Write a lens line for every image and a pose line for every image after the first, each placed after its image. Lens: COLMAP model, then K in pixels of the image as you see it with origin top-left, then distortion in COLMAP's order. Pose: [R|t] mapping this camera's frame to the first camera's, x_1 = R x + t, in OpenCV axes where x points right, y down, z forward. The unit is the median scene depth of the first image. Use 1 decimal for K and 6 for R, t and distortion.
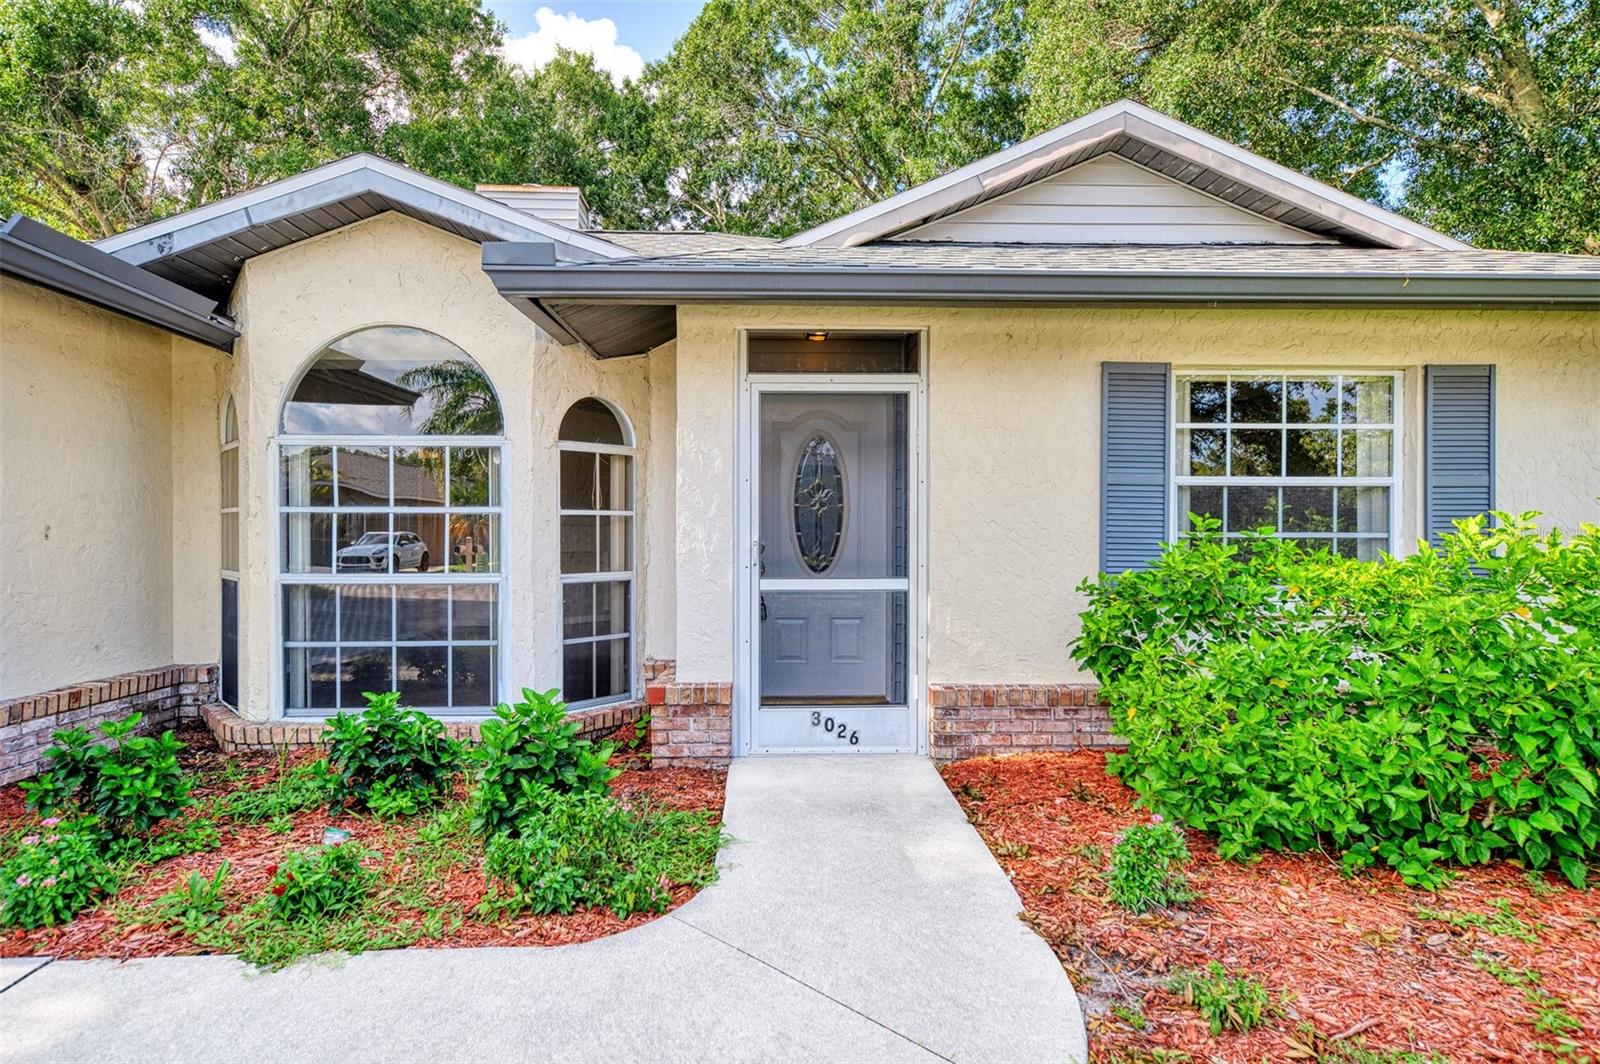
lens RADIAL K [[905.2, 0, 793.1], [0, 905.2, 539.2], [0, 0, 1]] dist [0.007353, 0.002387]
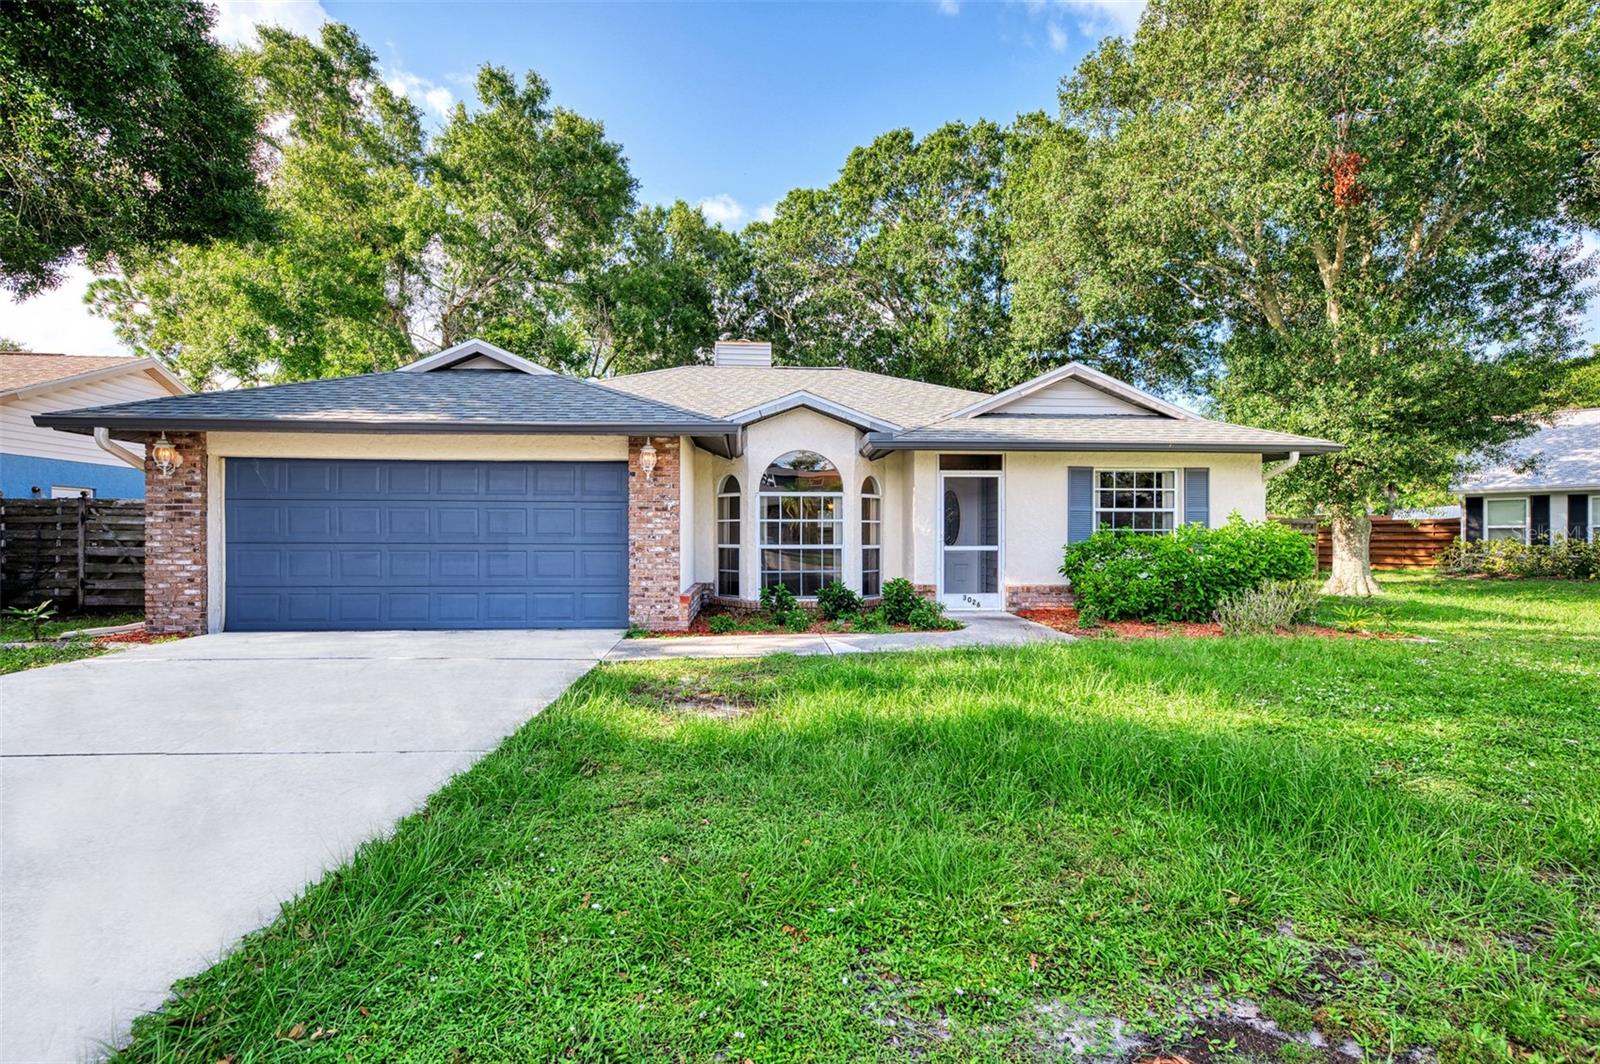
lens RADIAL K [[760.7, 0, 798.6], [0, 760.7, 541.9], [0, 0, 1]] dist [0.004147, -0.000208]
pose [[0.999462, -0.001491, 0.032775, -0.533967], [0.001456, 0.999998, 0.001083, 0.027556], [-0.032777, -0.001035, 0.999462, -1.233706]]
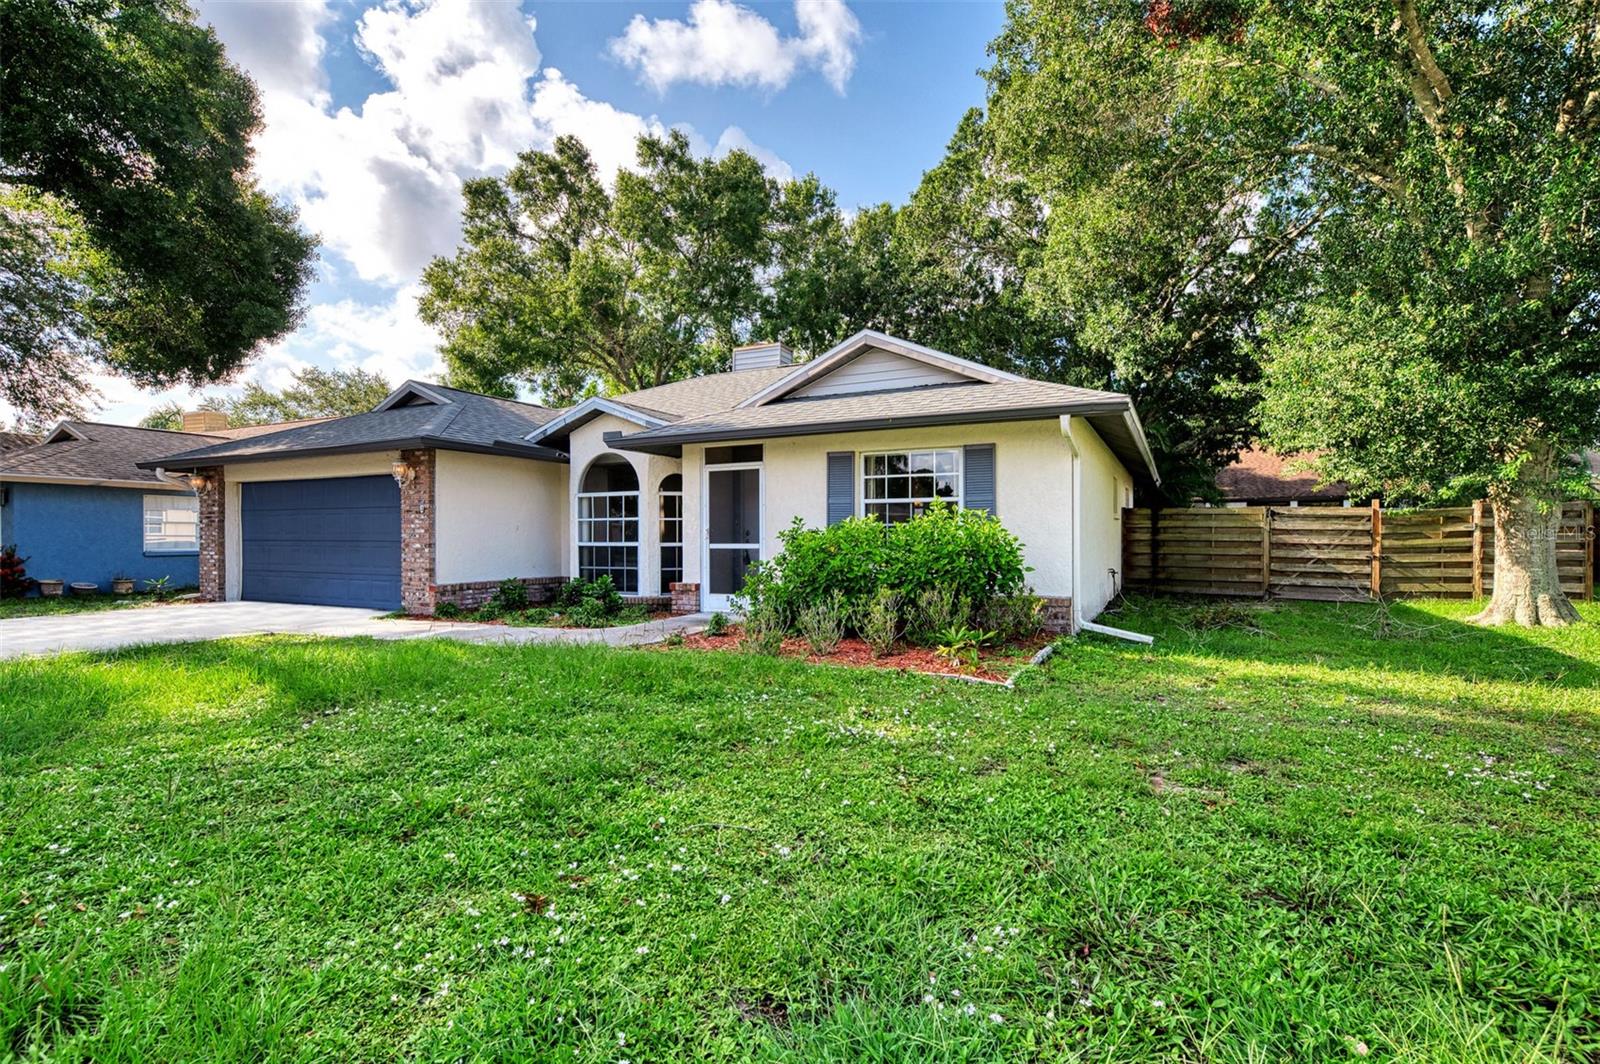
lens RADIAL K [[760.7, 0, 799.5], [0, 760.7, 538.6], [0, 0, 1]] dist [0.004147, -0.000208]
pose [[0.872928, -0.003522, -0.487836, 1.219629], [0.000838, 0.999983, -0.005721, 0.040841], [0.487848, 0.004585, 0.872916, -0.754420]]
